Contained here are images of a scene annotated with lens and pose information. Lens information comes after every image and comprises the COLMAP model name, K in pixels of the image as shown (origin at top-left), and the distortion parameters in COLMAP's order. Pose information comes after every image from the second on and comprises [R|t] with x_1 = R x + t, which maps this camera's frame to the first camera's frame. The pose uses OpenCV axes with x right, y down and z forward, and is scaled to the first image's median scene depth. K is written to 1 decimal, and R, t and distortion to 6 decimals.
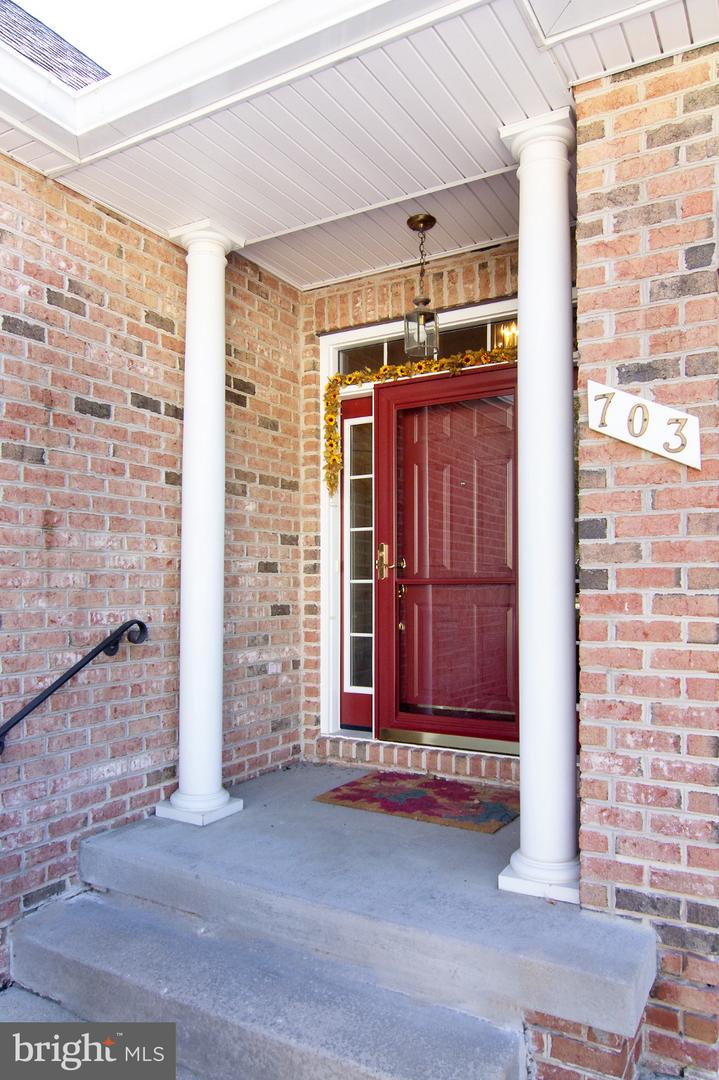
lens RADIAL K [[763.4, 0, 385.1], [0, 763.4, 583.9], [0, 0, 1]] dist [0.004247, 0.001256]
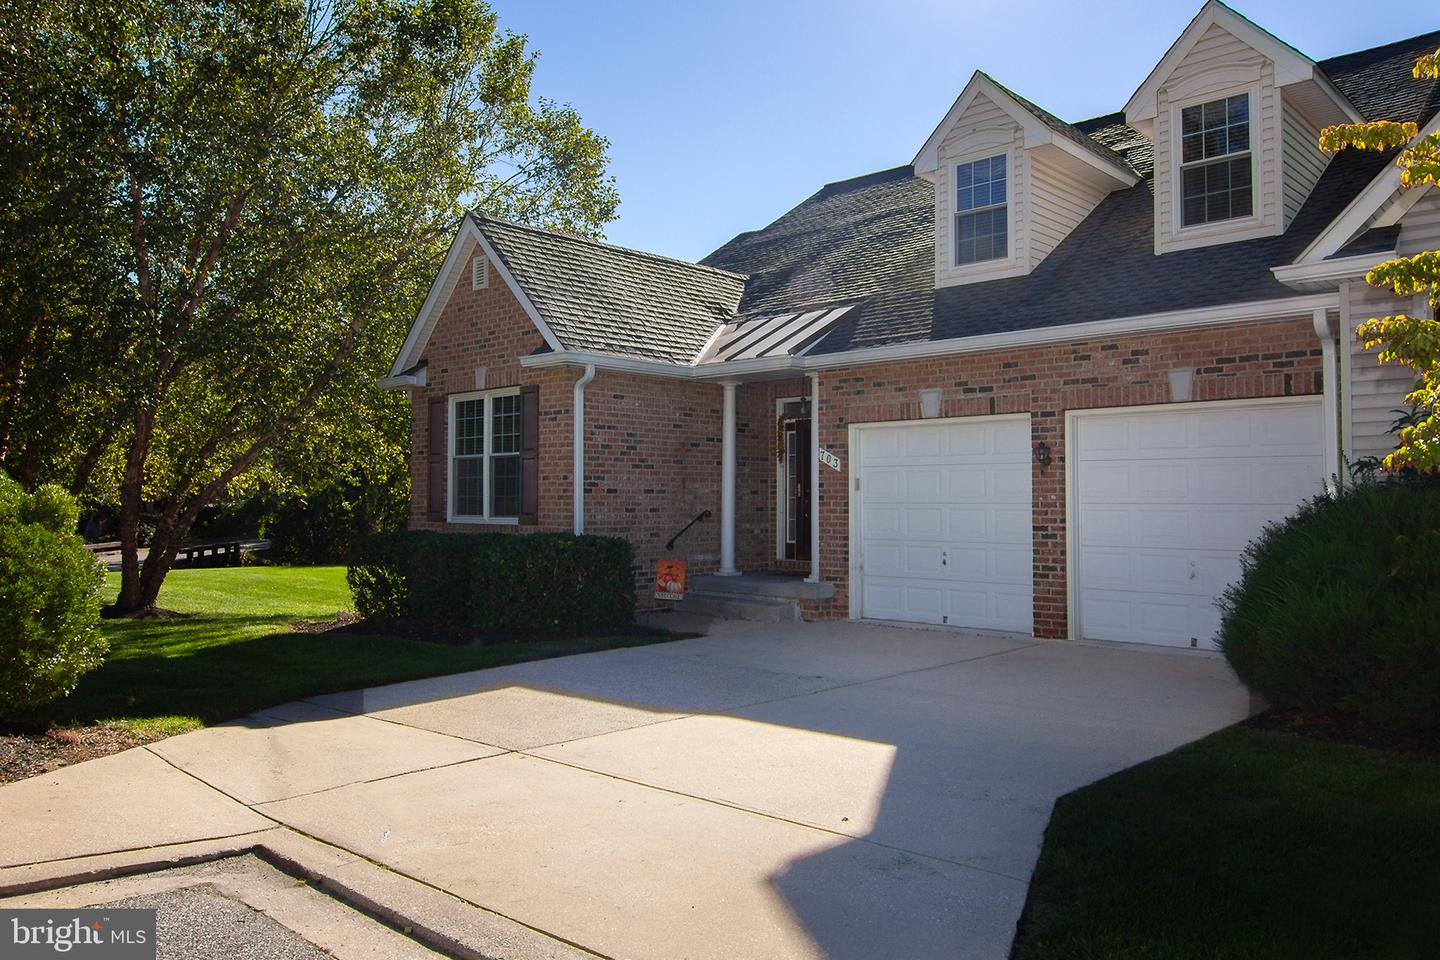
lens RADIAL K [[978.6, 0, 718.9], [0, 978.6, 480.6], [0, 0, 1]] dist [-0.000117, -0.000001]
pose [[0.961905, -0.004412, -0.273348, 0.752019], [-0.000007, 0.999869, -0.016165, -0.009319], [0.273384, 0.015552, 0.961779, -2.625122]]
